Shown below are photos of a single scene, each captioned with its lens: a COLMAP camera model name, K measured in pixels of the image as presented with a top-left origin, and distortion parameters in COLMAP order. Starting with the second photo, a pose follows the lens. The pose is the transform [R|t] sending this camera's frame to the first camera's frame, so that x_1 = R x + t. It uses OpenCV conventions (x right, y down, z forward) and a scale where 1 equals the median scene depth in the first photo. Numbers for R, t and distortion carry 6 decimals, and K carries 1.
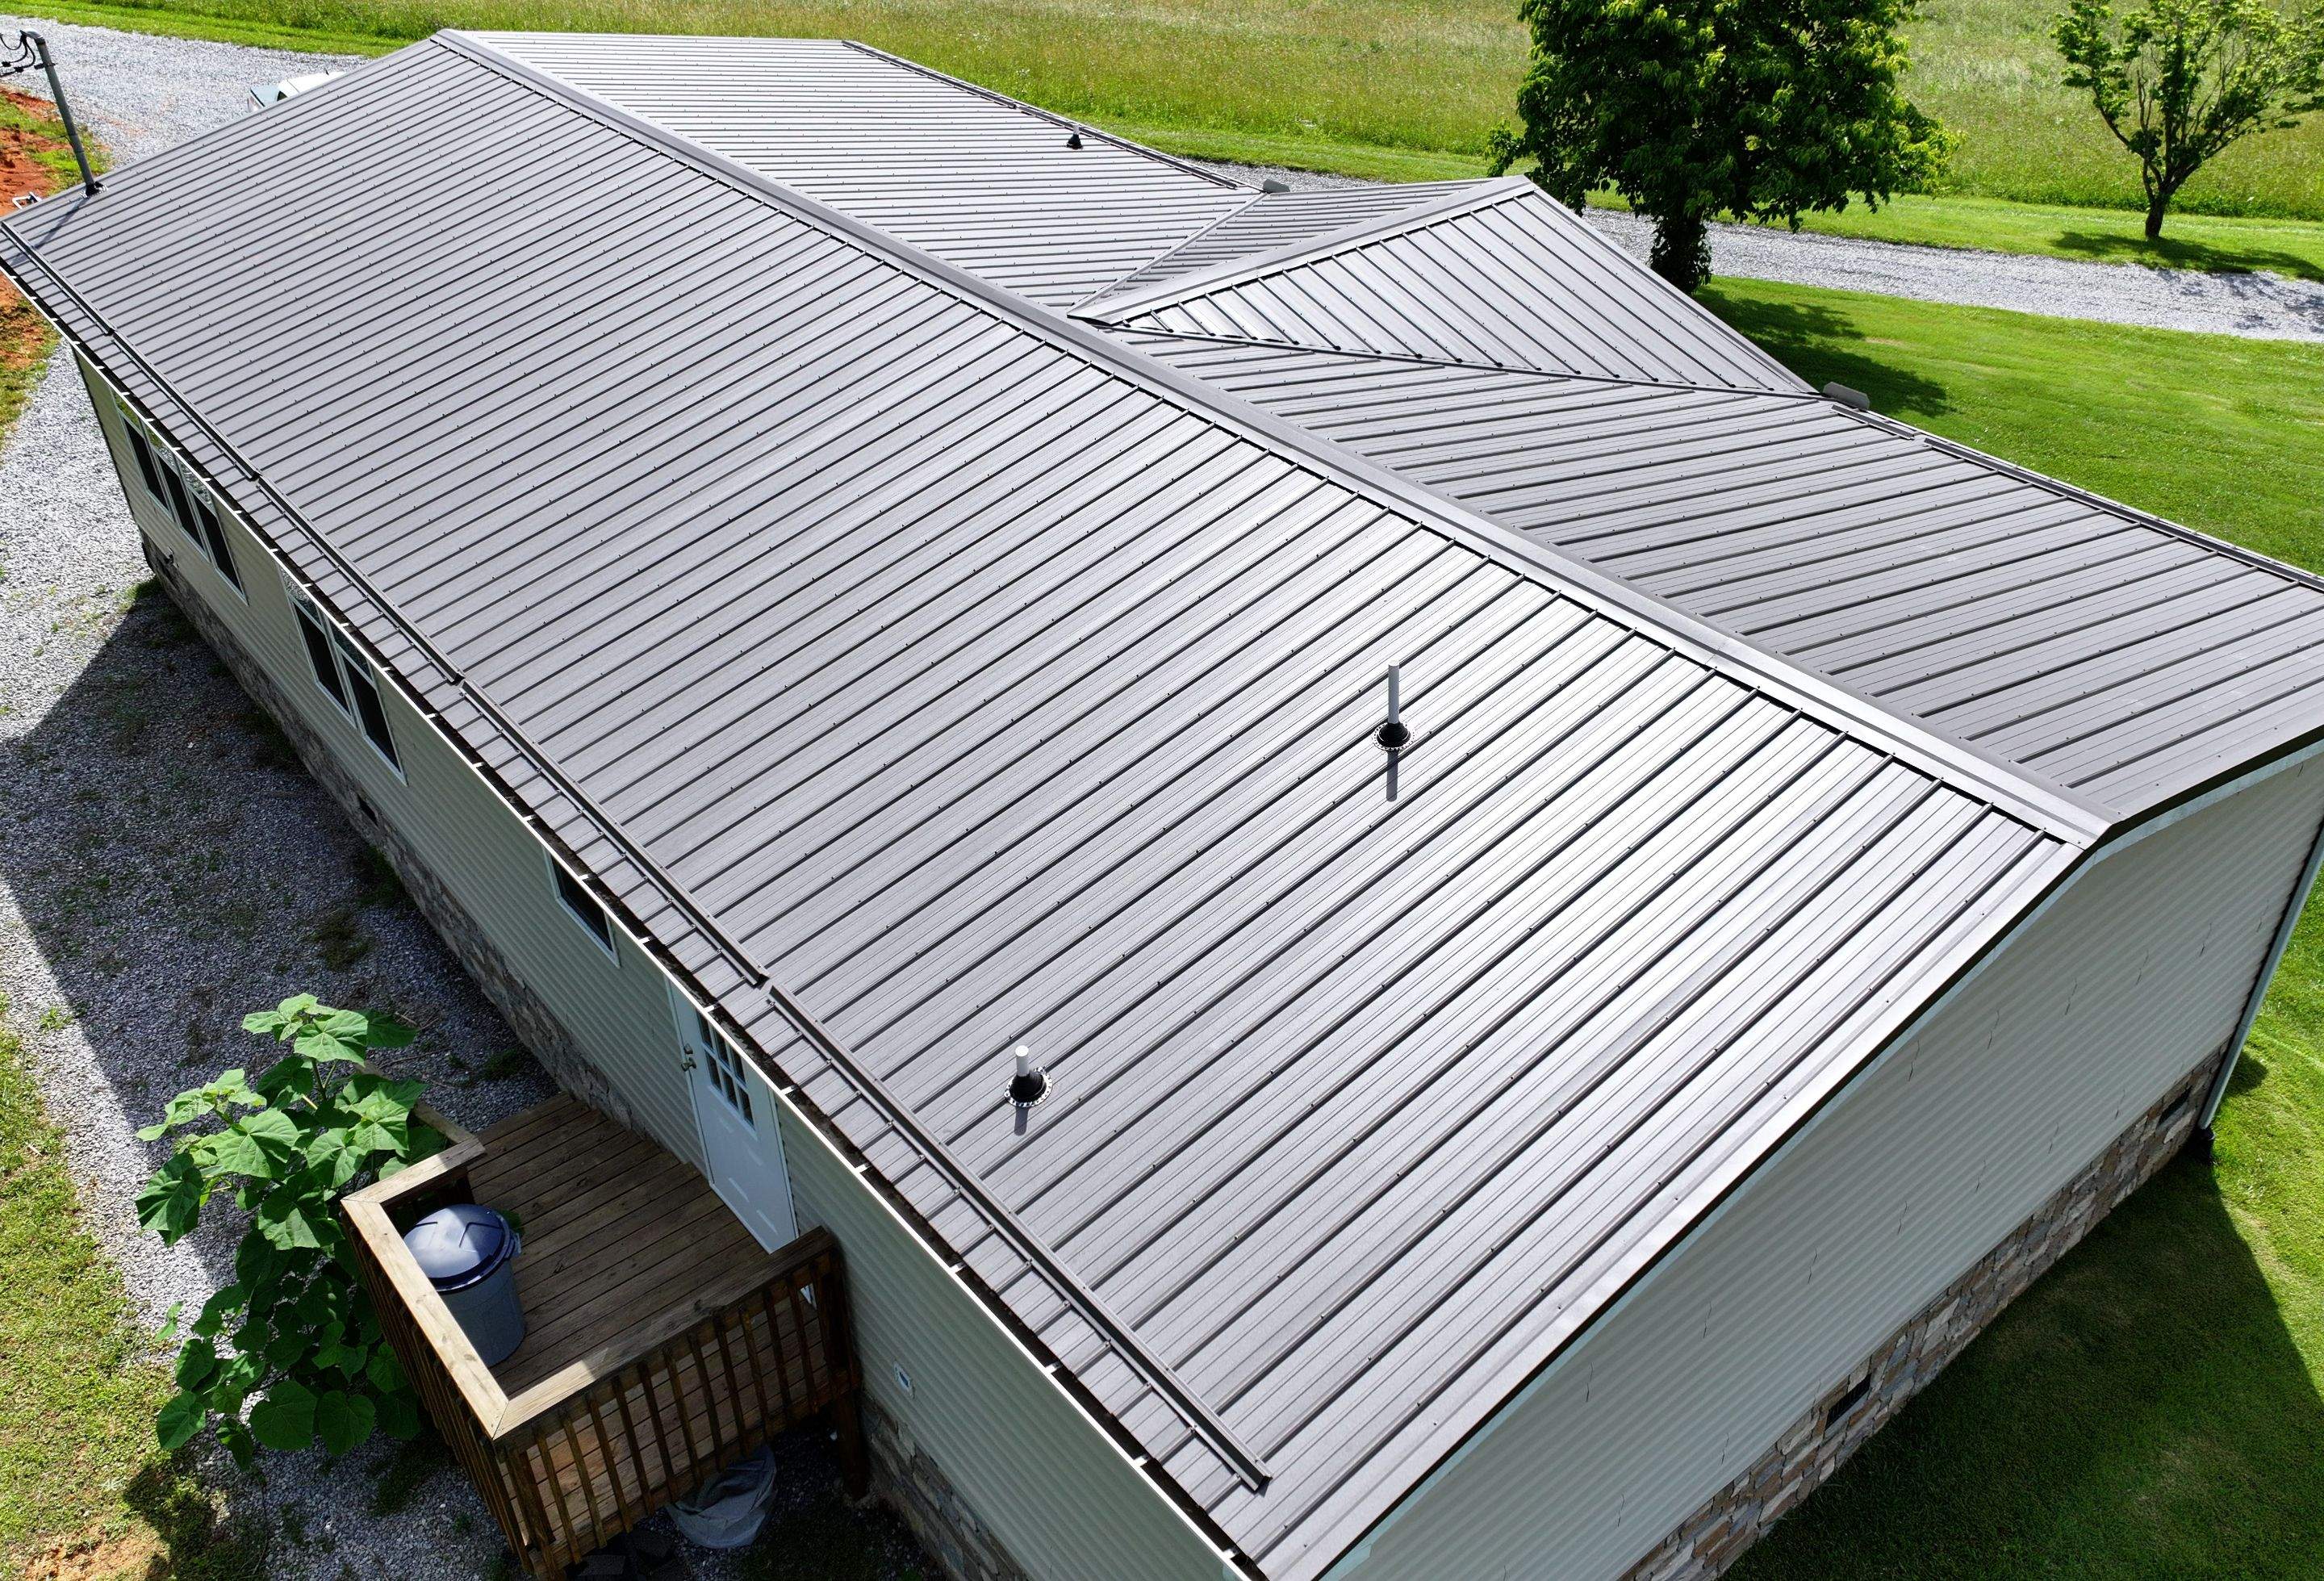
lens RADIAL K [[1944.2, 0, 1121.1], [0, 1944.2, 800.0], [0, 0, 1]] dist [0.001217, 0.010547]
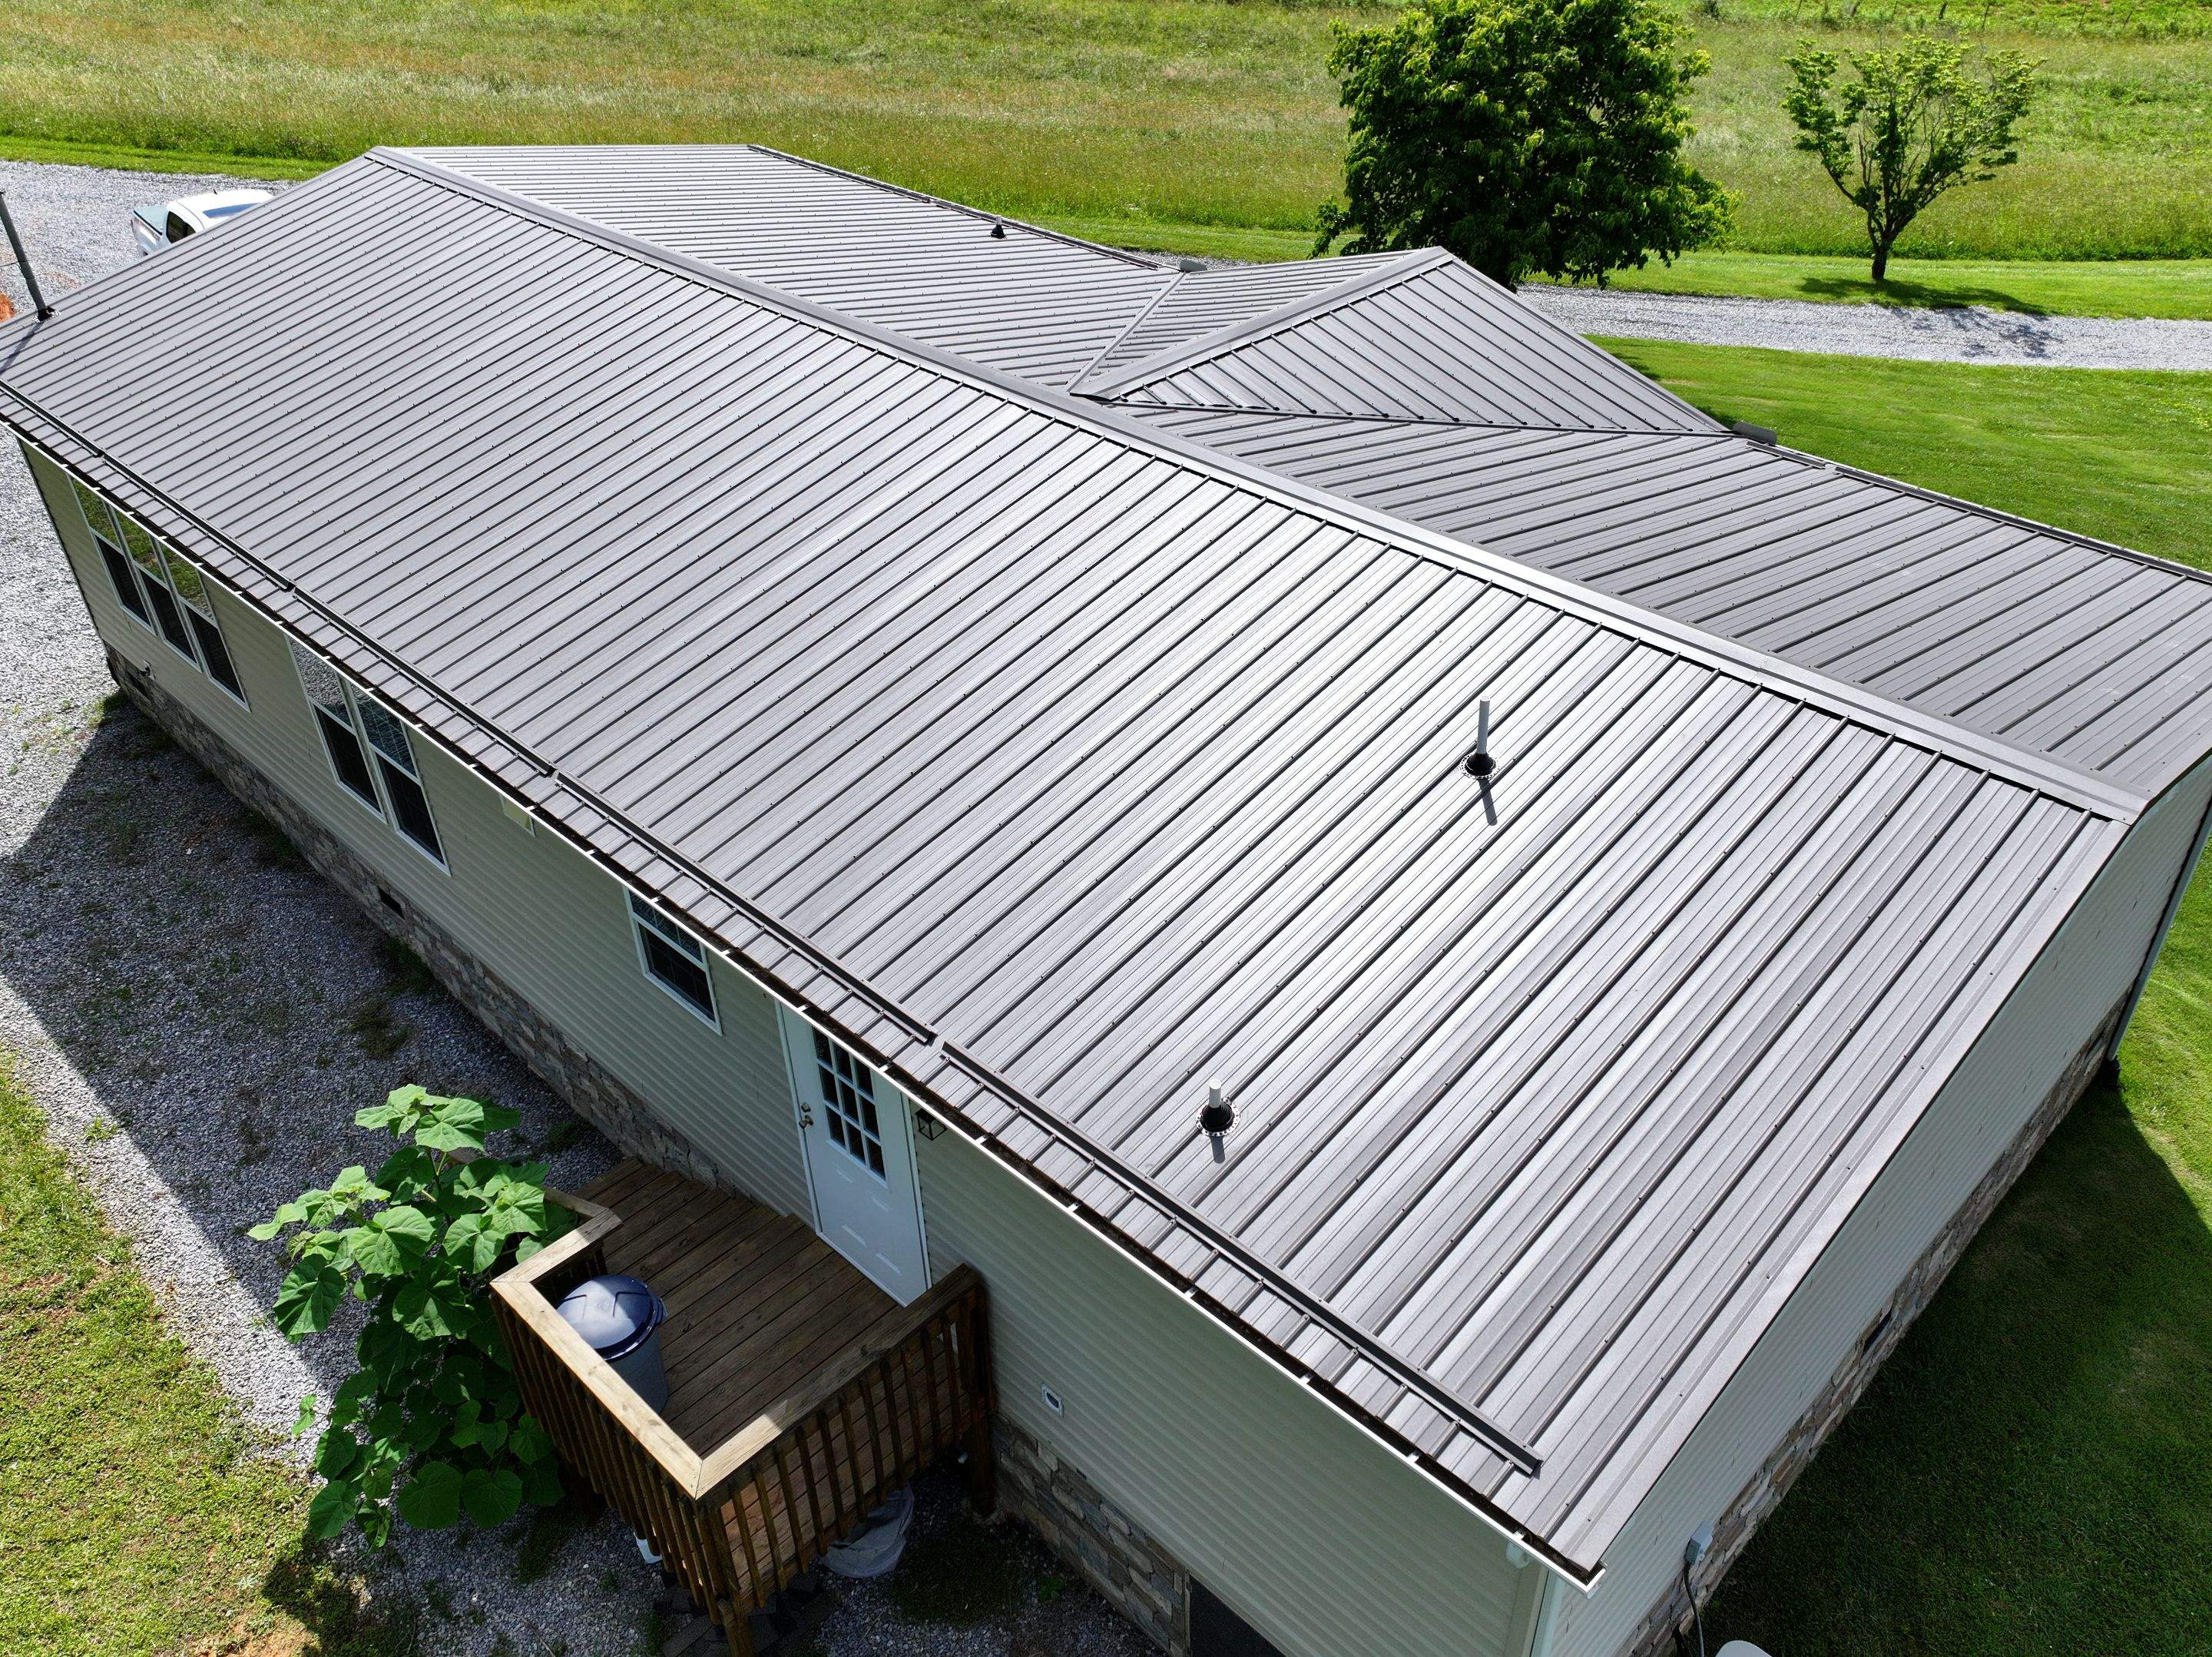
lens RADIAL K [[1785.6, 0, 1104.7], [0, 1785.6, 827.3], [0, 0, 1]] dist [-0.003592, 0.019665]
pose [[0.992416, -0.071202, 0.100206, -0.111015], [0.071338, 0.997450, 0.002232, -0.010177], [-0.100109, 0.004934, 0.994964, 0.017381]]
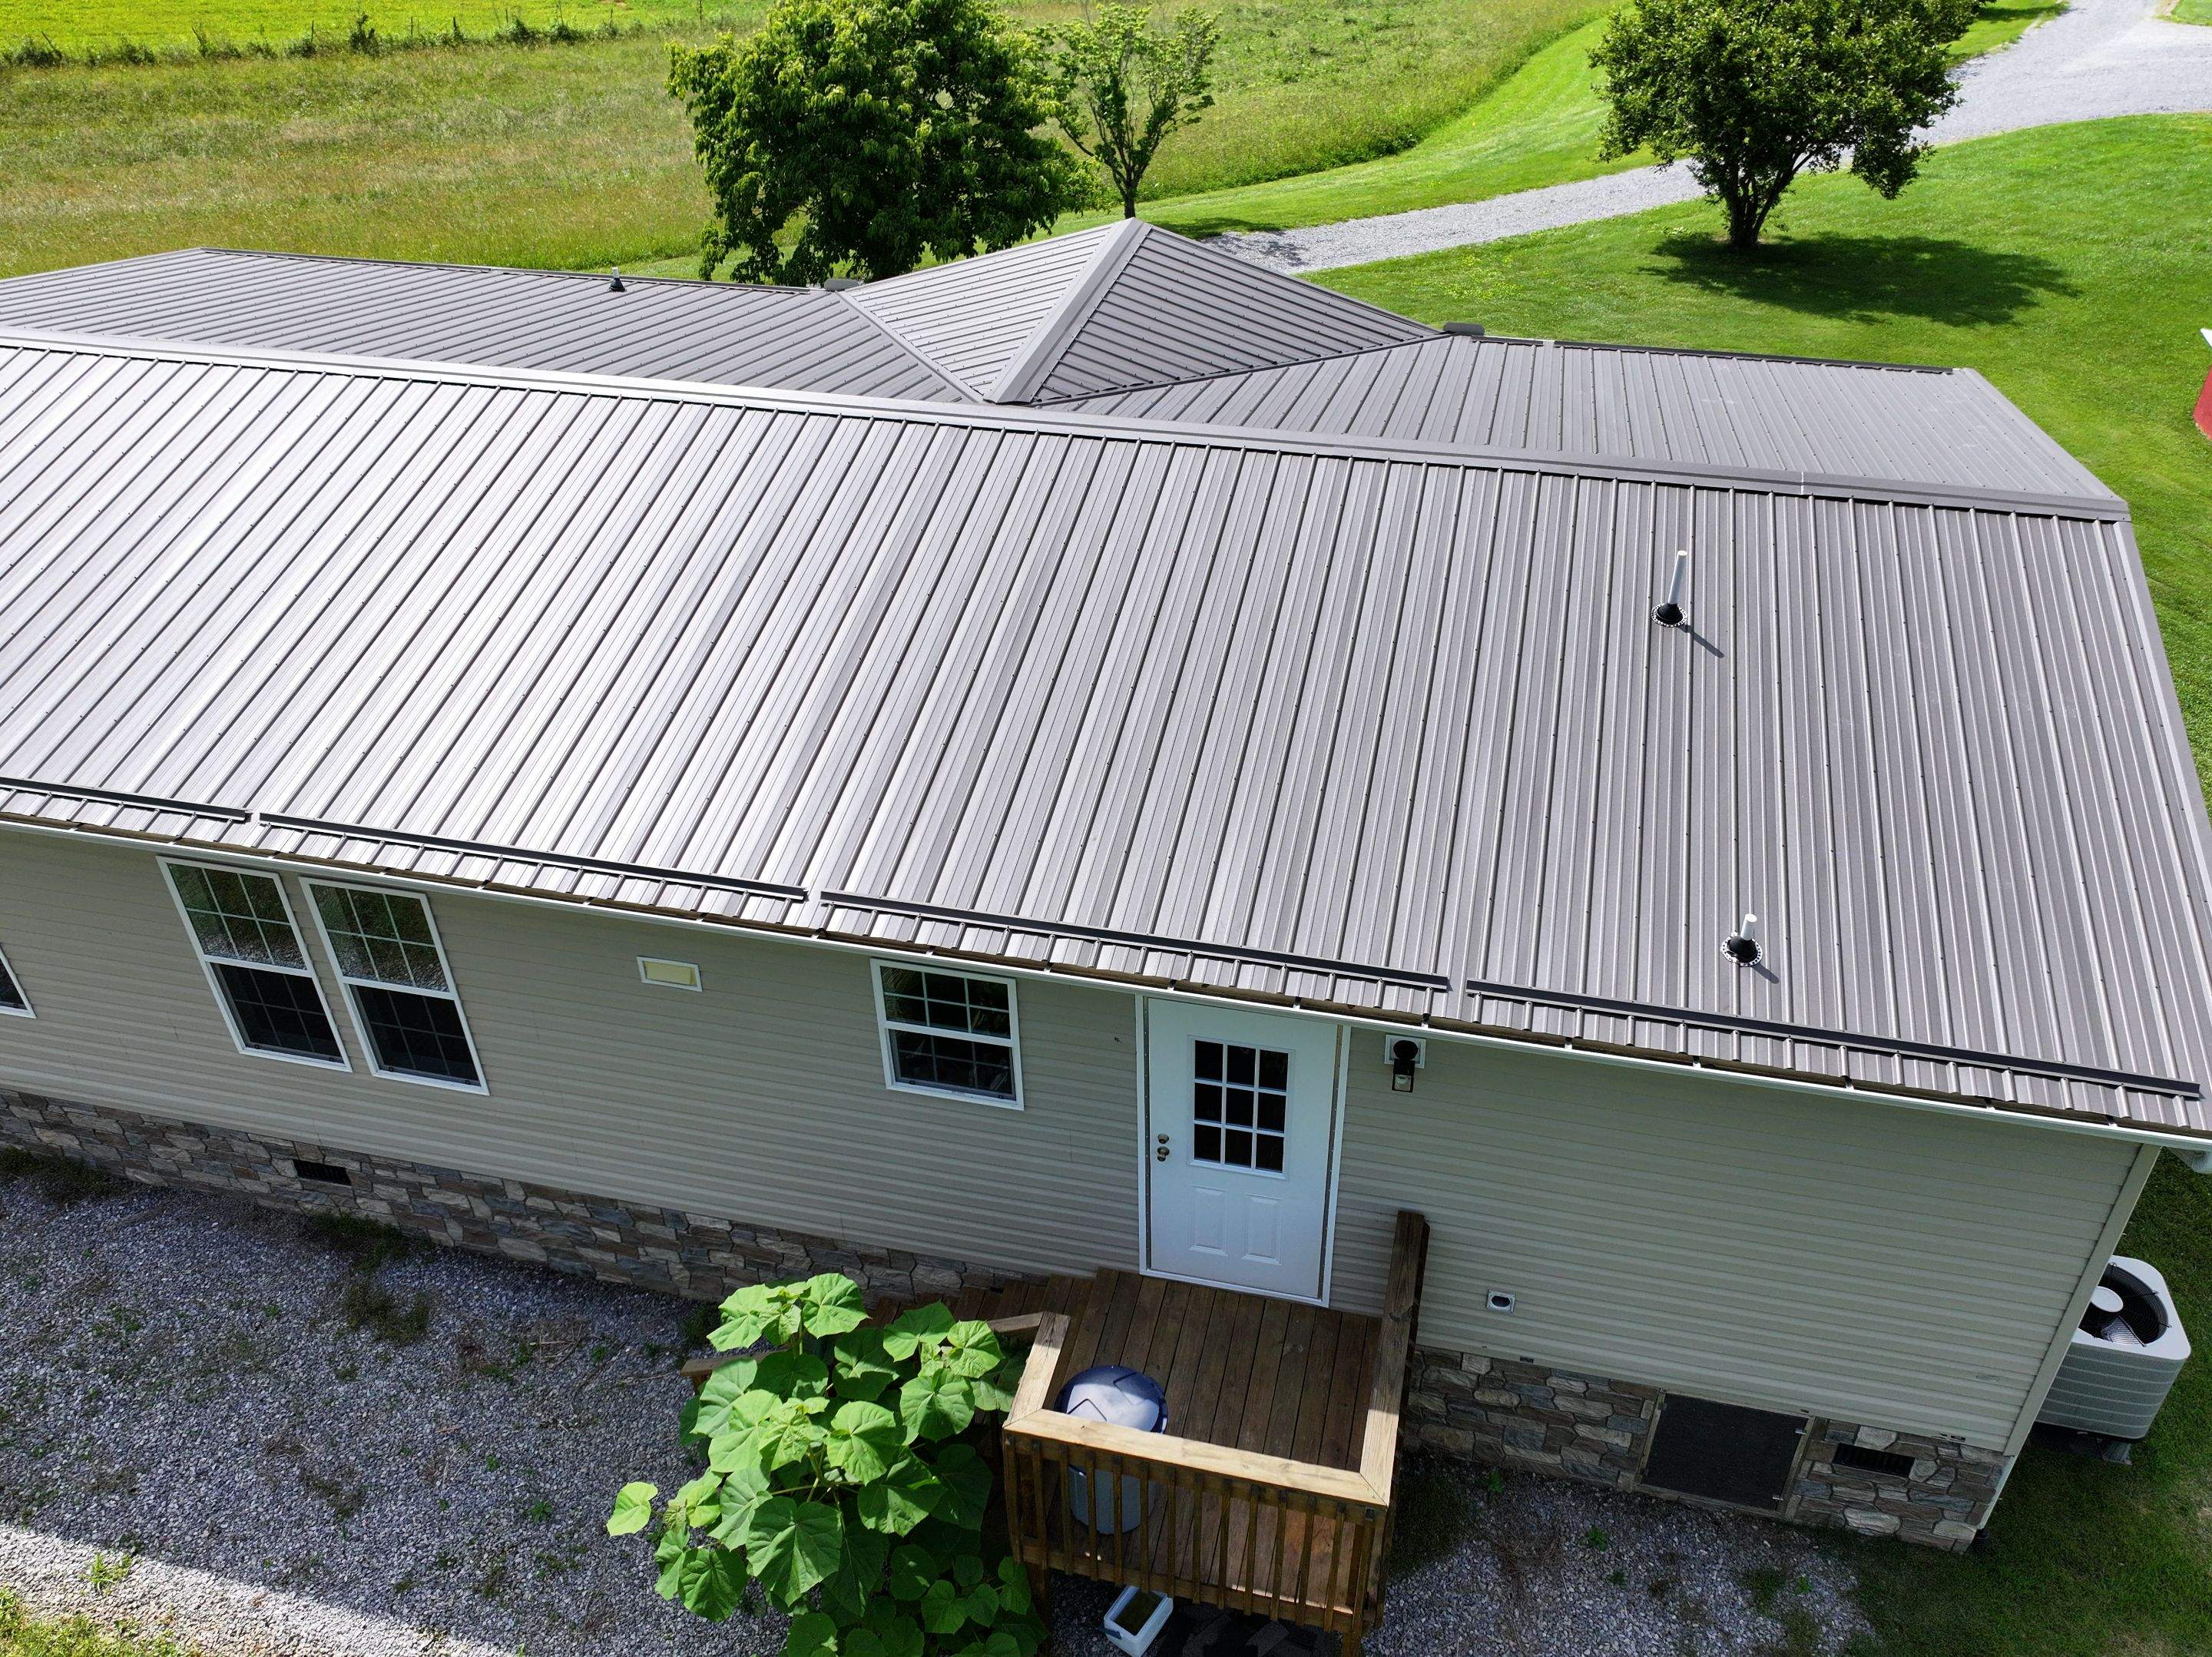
lens RADIAL K [[1785.6, 0, 1092.8], [0, 1785.6, 834.3], [0, 0, 1]] dist [-0.003592, 0.019665]
pose [[0.788802, -0.355102, 0.501692, -0.499926], [0.359155, 0.928670, 0.092627, -0.091112], [-0.498798, 0.107121, 0.860073, 0.144136]]
